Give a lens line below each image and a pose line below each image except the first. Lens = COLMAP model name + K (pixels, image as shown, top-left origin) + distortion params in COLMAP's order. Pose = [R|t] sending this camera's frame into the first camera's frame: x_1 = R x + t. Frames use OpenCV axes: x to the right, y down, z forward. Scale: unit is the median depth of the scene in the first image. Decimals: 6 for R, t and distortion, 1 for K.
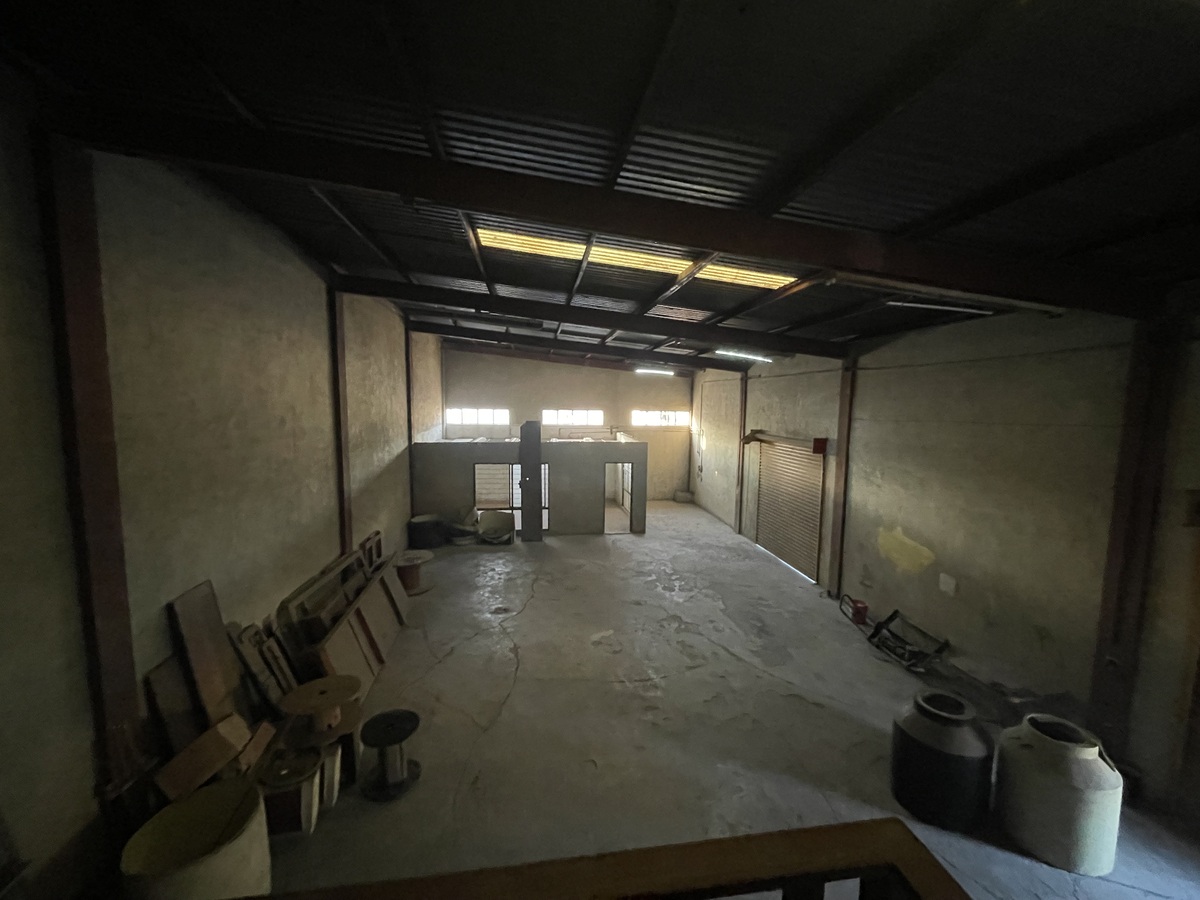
lens RADIAL K [[497.6, 0, 600.0], [0, 497.6, 450.0], [0, 0, 1]] dist [-0.000485, 0.000007]
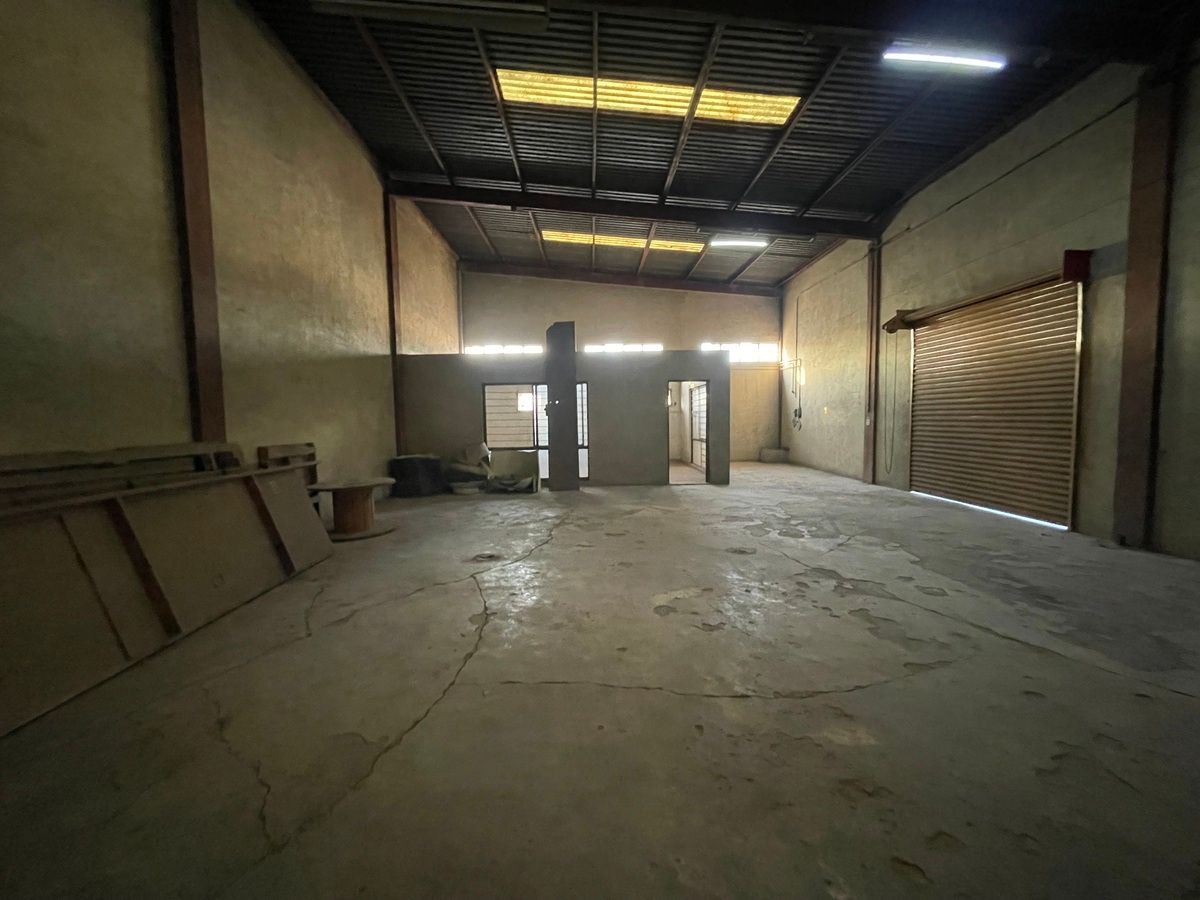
lens RADIAL K [[497.6, 0, 600.0], [0, 497.6, 450.0], [0, 0, 1]] dist [-0.000485, 0.000007]
pose [[0.993003, -0.019646, -0.116443, -0.005472], [0.015557, 0.999233, -0.035924, 0.154096], [0.117059, 0.033861, 0.992547, 0.321992]]
